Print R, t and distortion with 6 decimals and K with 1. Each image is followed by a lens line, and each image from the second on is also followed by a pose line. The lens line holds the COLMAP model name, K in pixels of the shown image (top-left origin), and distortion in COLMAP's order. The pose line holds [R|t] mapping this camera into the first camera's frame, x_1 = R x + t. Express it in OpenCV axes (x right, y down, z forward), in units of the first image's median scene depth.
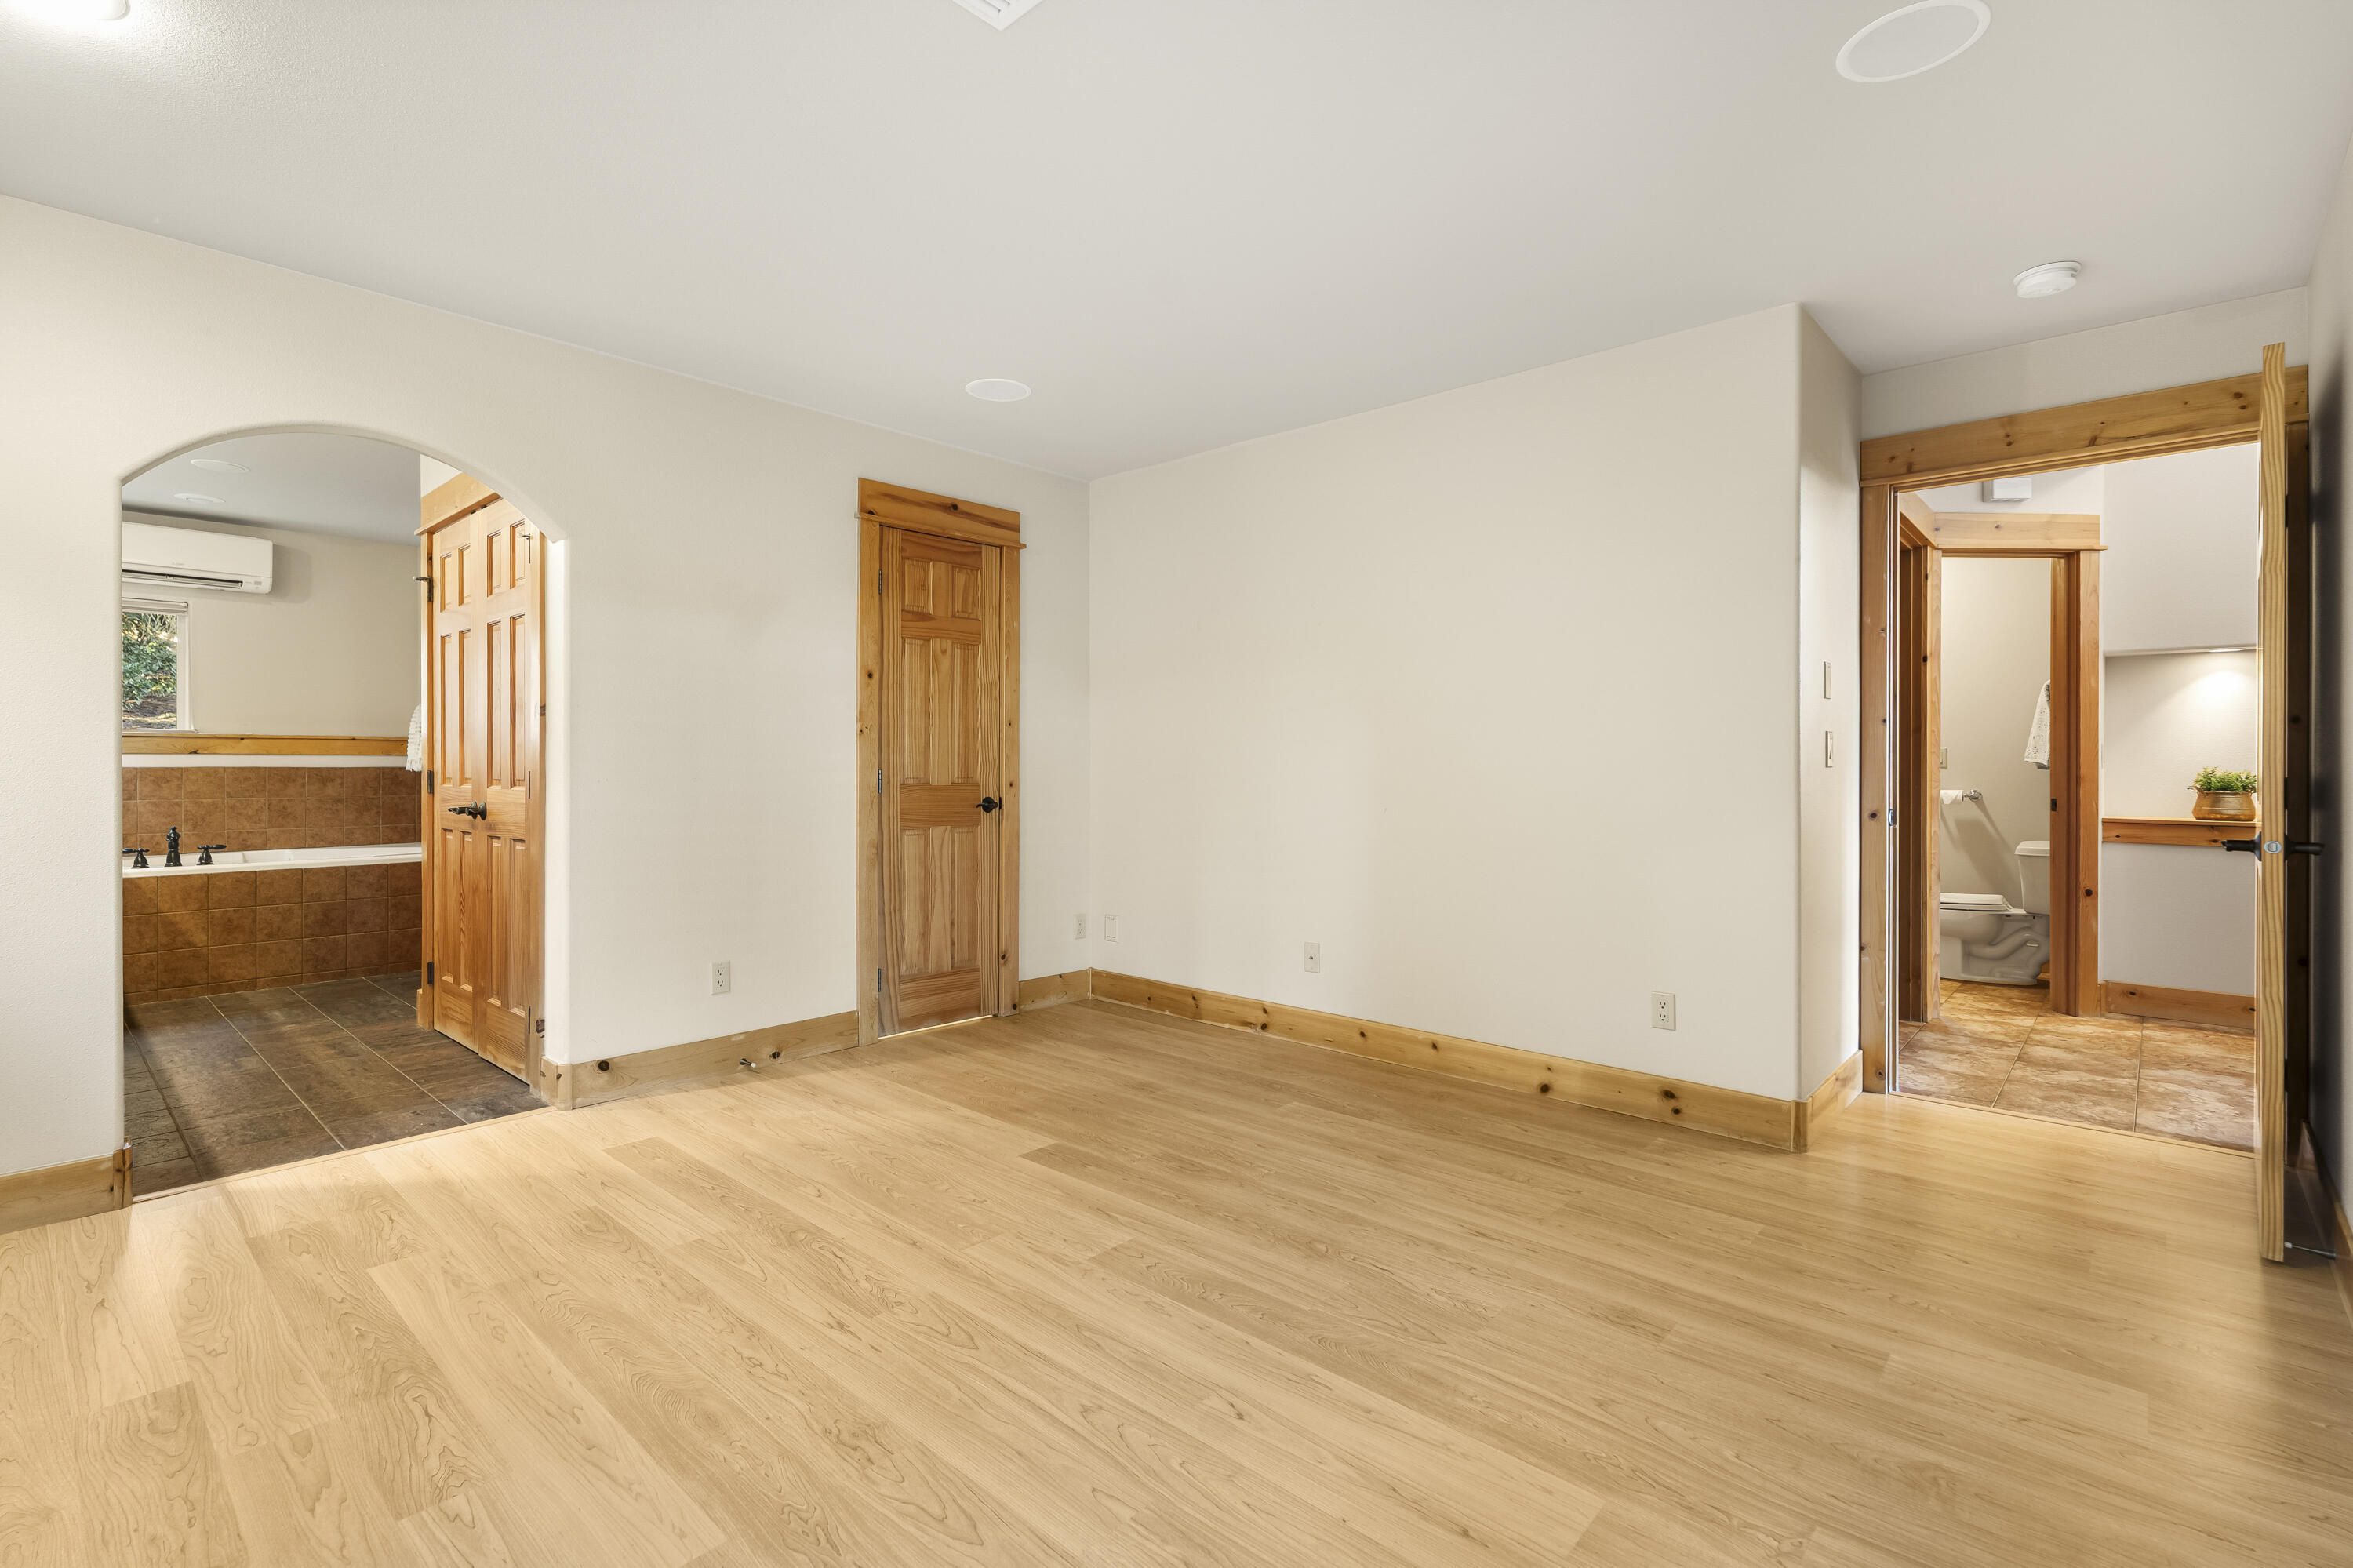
lens RADIAL K [[1053.1, 0, 1176.3], [0, 1053.1, 769.4], [0, 0, 1]] dist [-0.002437, -0.000426]
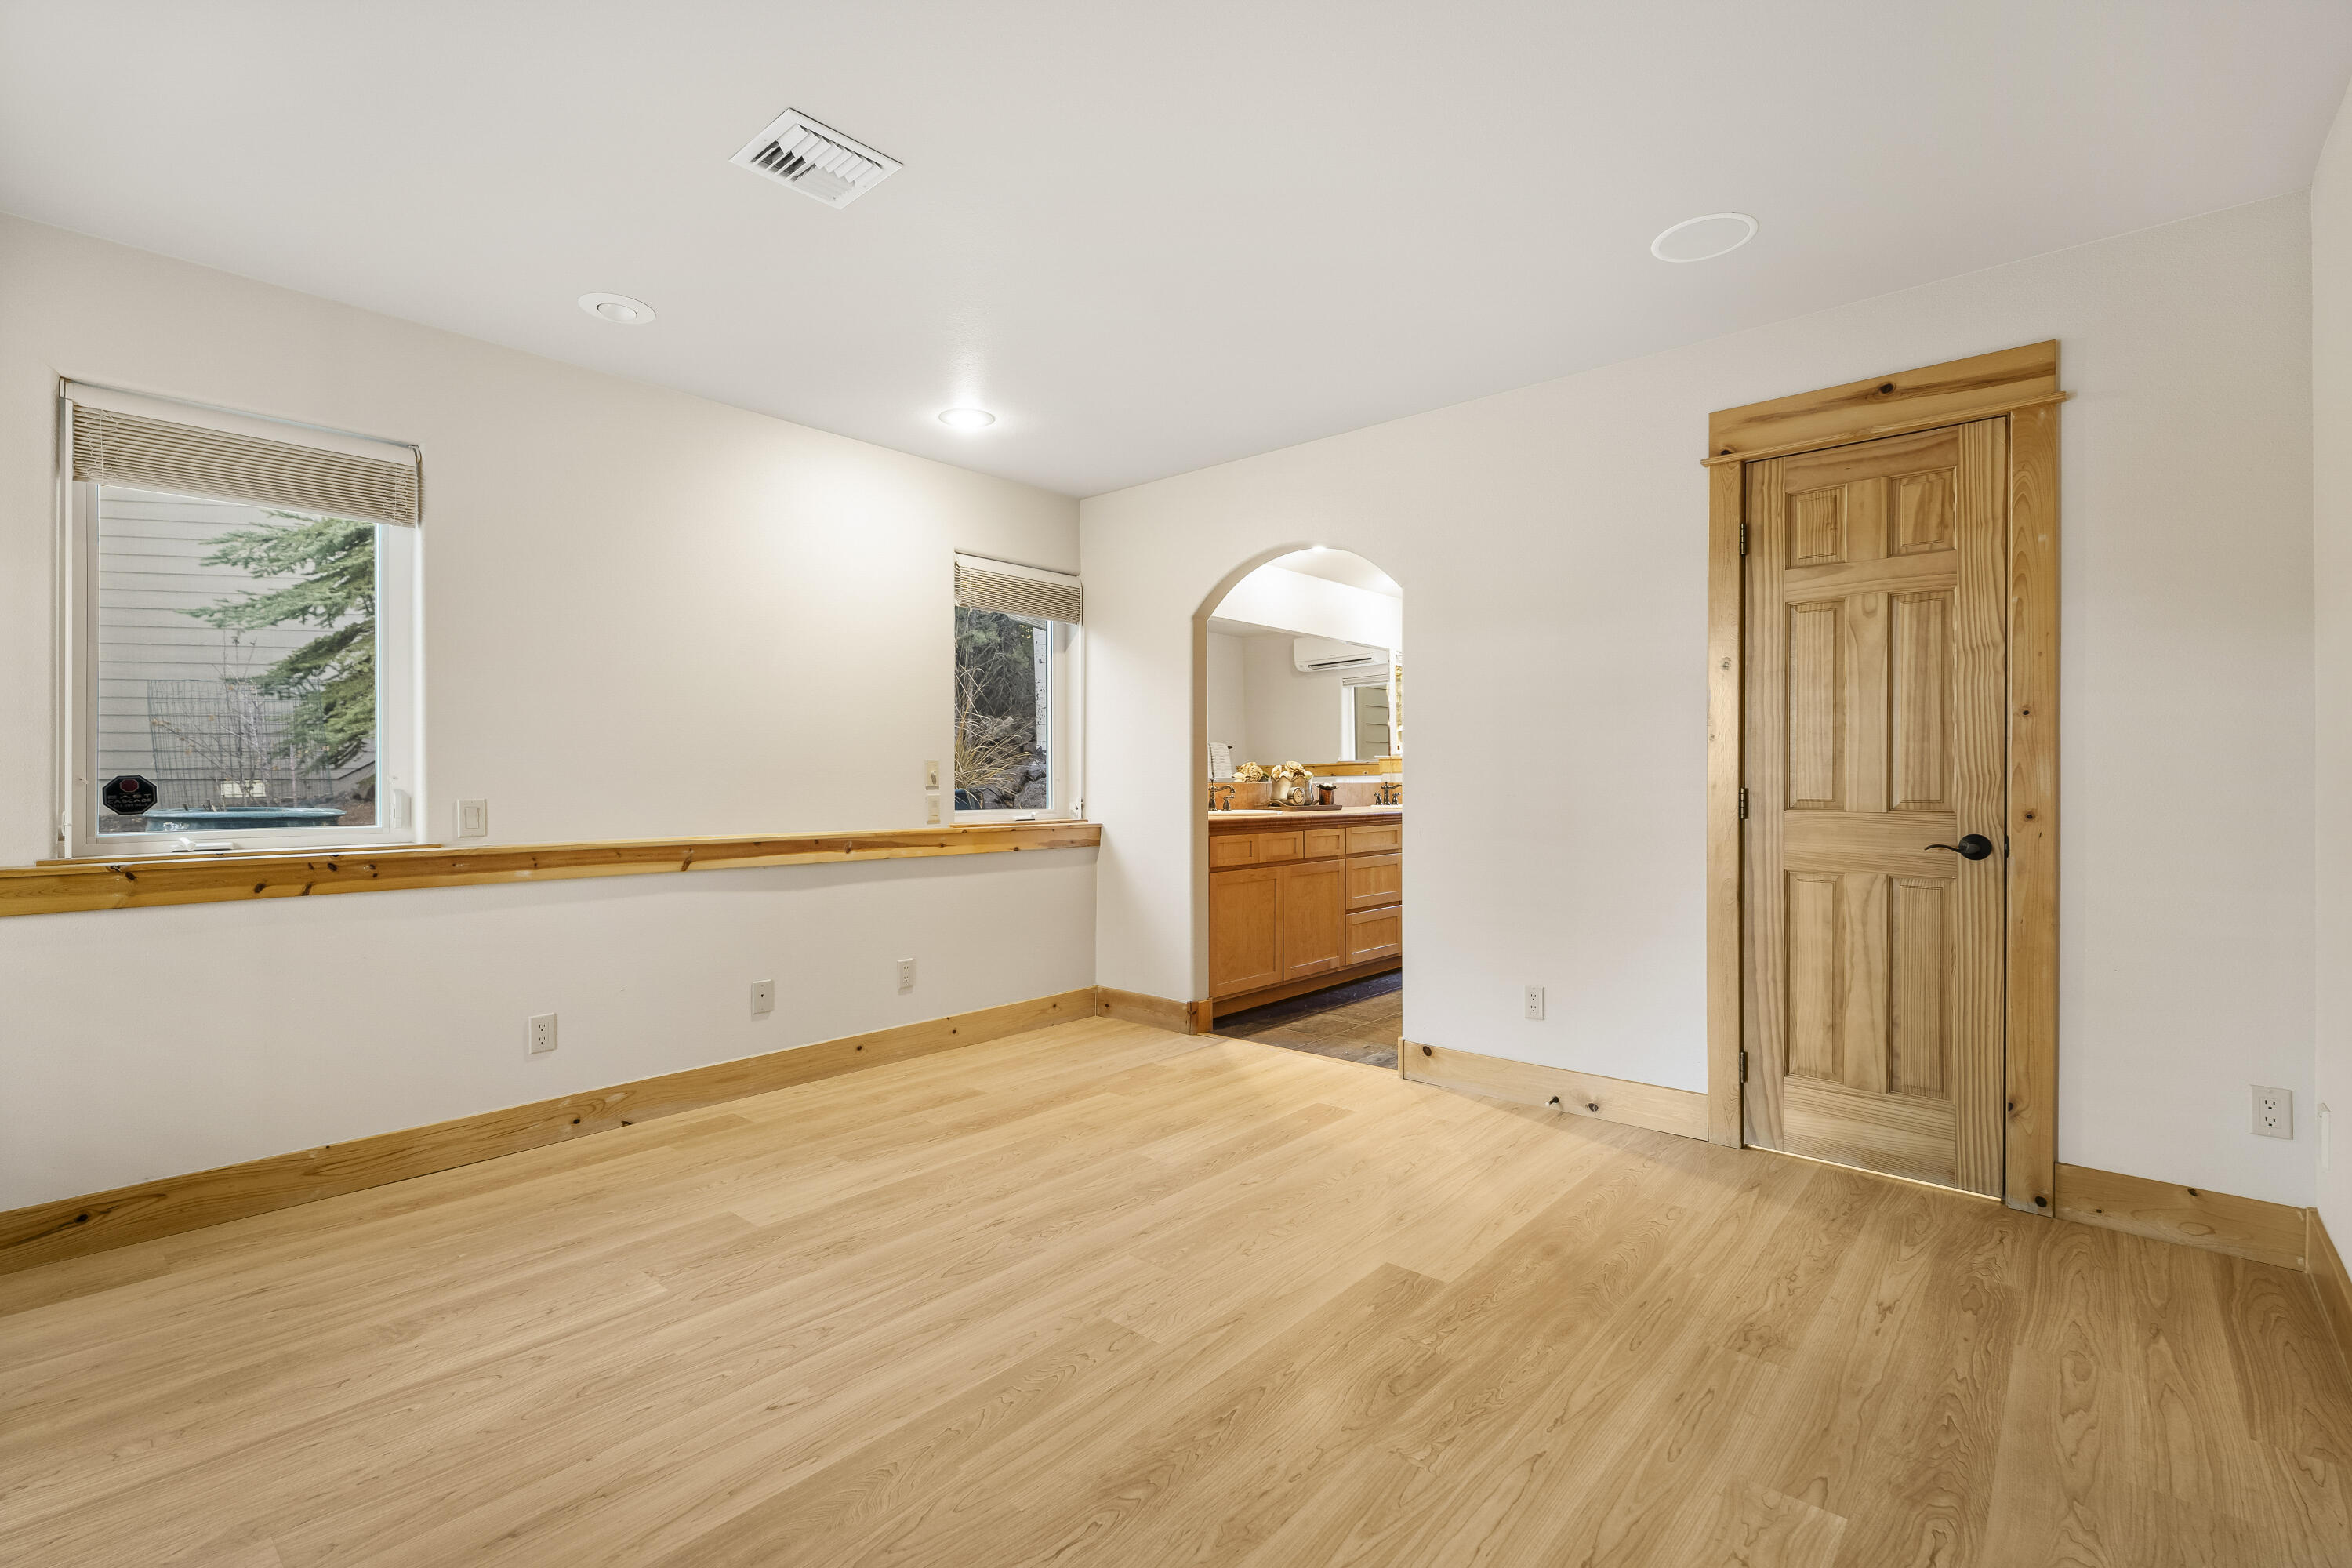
lens RADIAL K [[1060.6, 0, 1176.0], [0, 1060.6, 784.0], [0, 0, 1]] dist [-0.003032, -0.000754]
pose [[0.020826, 0.002700, -0.999779, 0.644363], [-0.005394, 0.999982, 0.002588, -0.003075], [0.999769, 0.005339, 0.020840, 0.796150]]
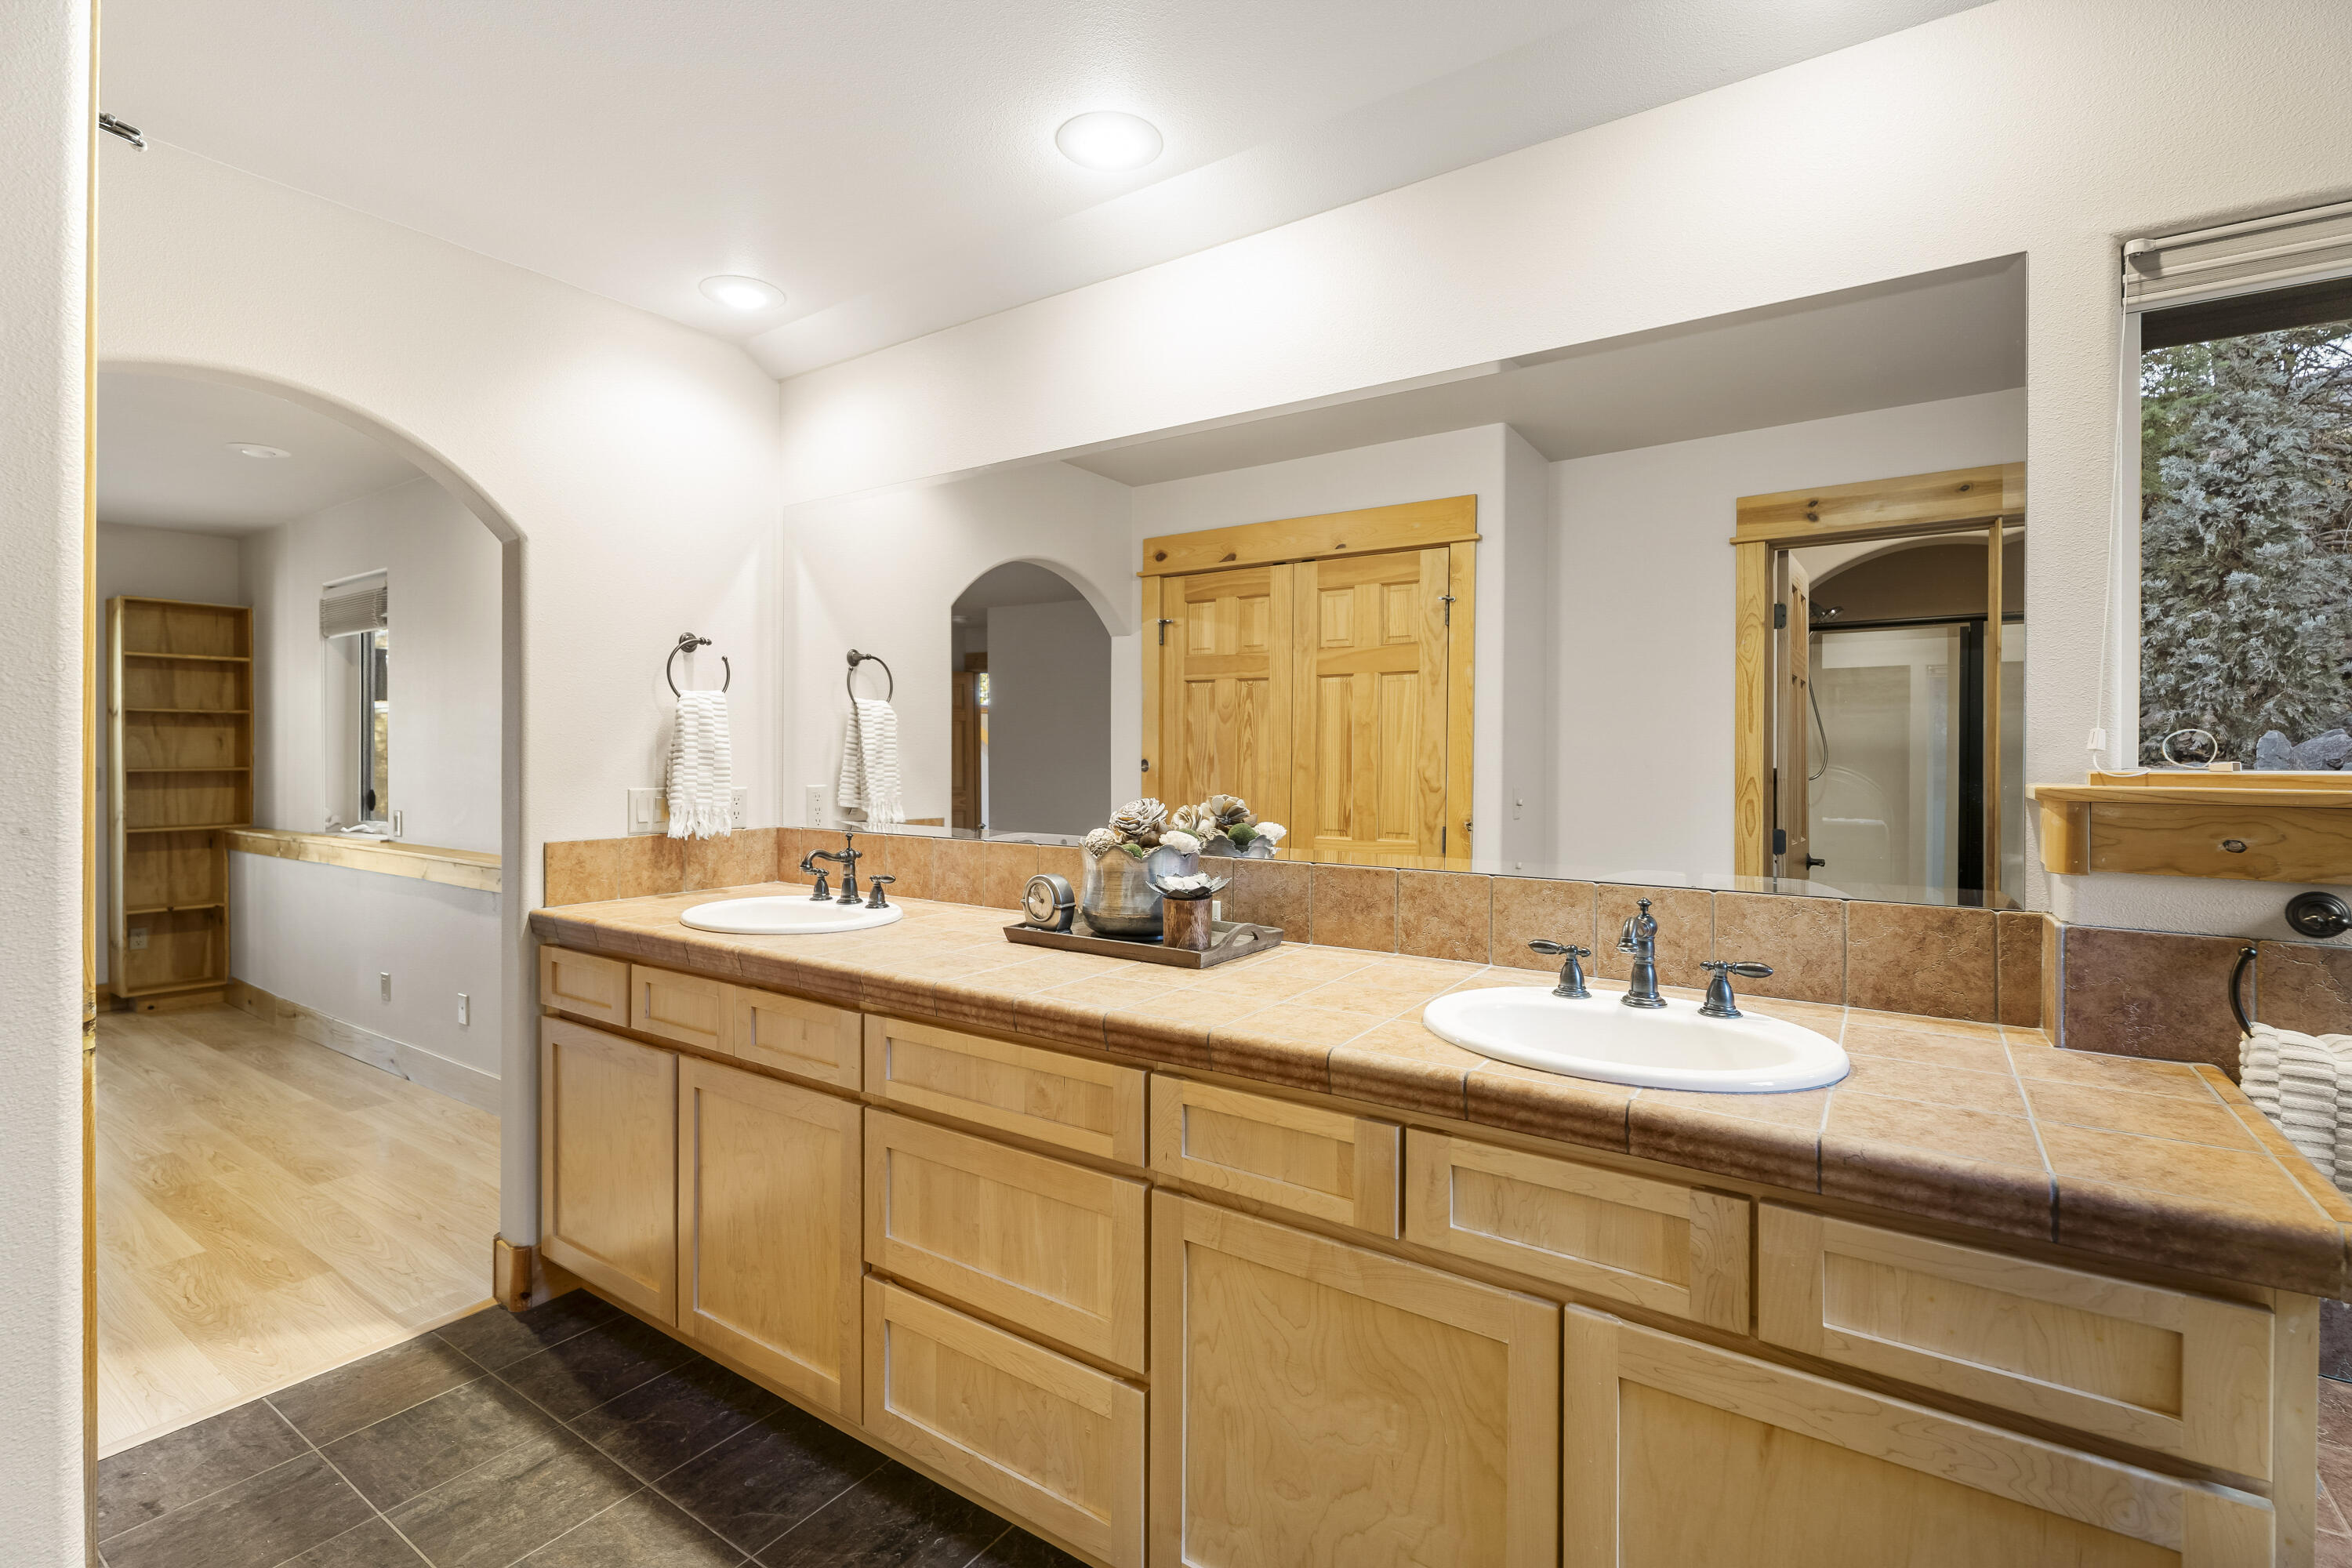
lens RADIAL K [[1052.6, 0, 1175.8], [0, 1052.6, 769.4], [0, 0, 1]] dist [-0.002437, -0.000426]
pose [[-0.990958, 0.000939, -0.134168, -1.276341], [-0.001040, 0.999892, 0.014681, -0.070870], [0.134167, 0.014688, -0.990850, 1.740011]]
